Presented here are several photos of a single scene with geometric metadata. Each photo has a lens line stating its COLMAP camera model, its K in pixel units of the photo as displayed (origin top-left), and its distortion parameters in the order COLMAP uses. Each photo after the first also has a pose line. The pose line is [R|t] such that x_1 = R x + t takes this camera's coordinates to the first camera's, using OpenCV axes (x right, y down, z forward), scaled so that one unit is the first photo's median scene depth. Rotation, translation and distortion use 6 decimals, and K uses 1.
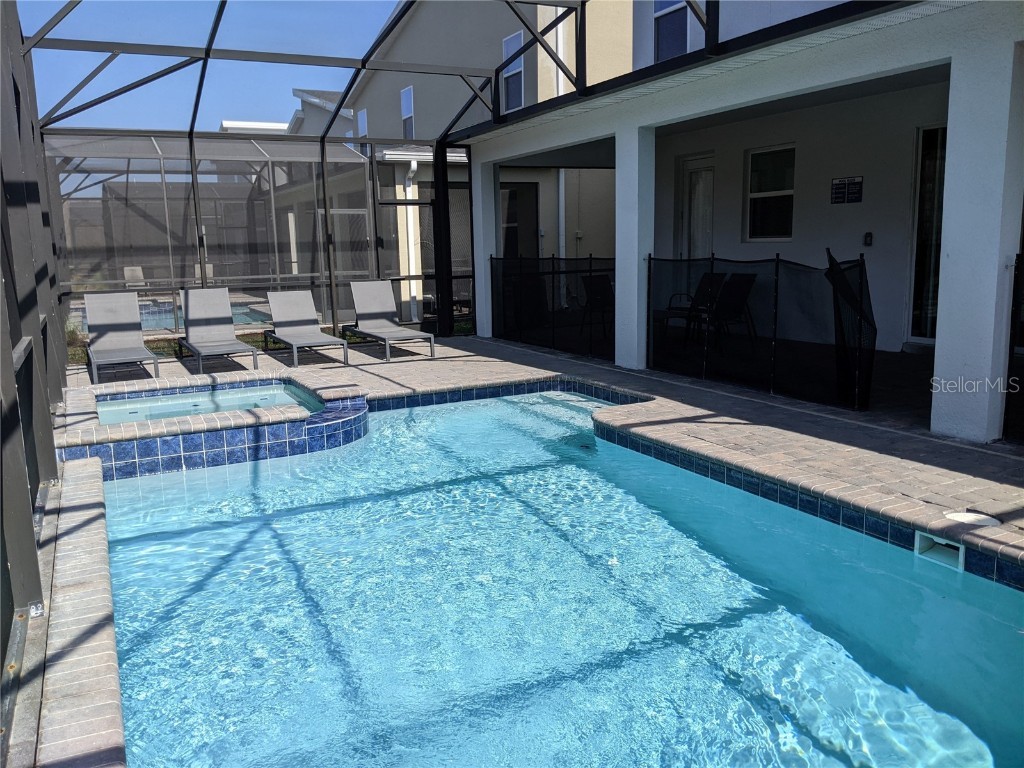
lens RADIAL K [[814.6, 0, 503.7], [0, 814.6, 380.2], [0, 0, 1]] dist [0.076592, -0.145016]
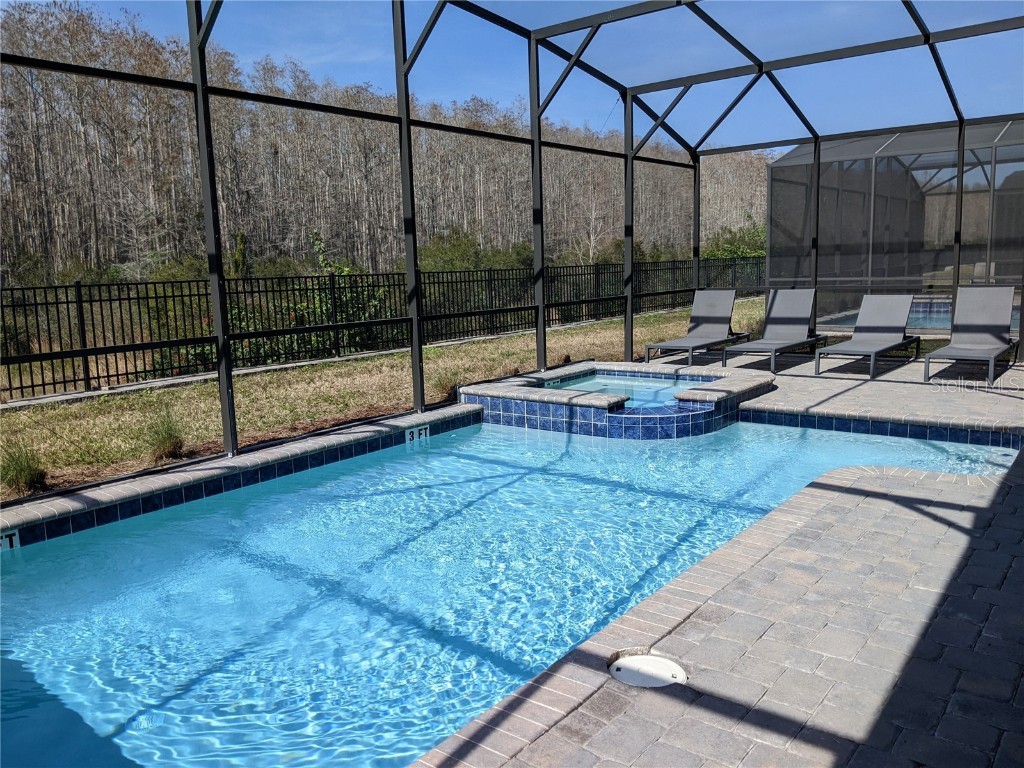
lens RADIAL K [[814.6, 0, 504.6], [0, 814.6, 386.0], [0, 0, 1]] dist [0.076592, -0.145016]
pose [[0.428942, 0.145614, -0.891518, 0.706246], [-0.129844, 0.986612, 0.098674, -0.076152], [0.893951, 0.073433, 0.442107, 0.367076]]
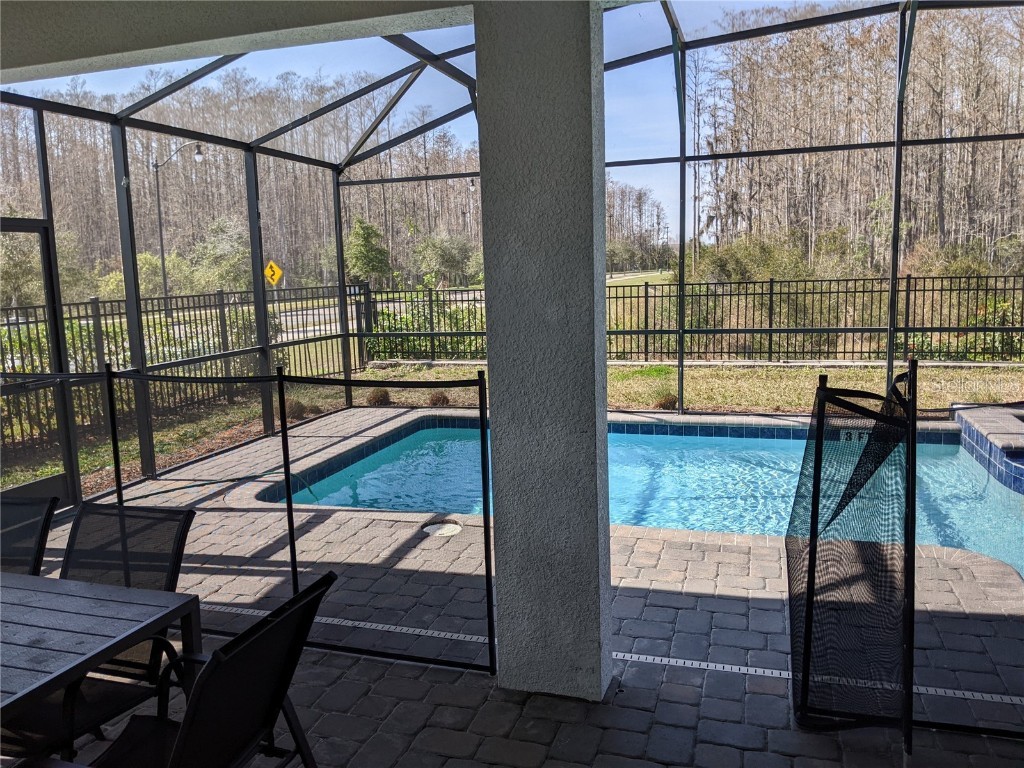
lens RADIAL K [[814.6, 0, 511.6], [0, 814.6, 383.7], [0, 0, 1]] dist [0.076592, -0.145016]
pose [[-0.696635, 0.139046, -0.703823, 0.850879], [-0.080466, 0.959705, 0.269241, -0.242460], [0.712899, 0.244196, -0.657376, 1.186187]]
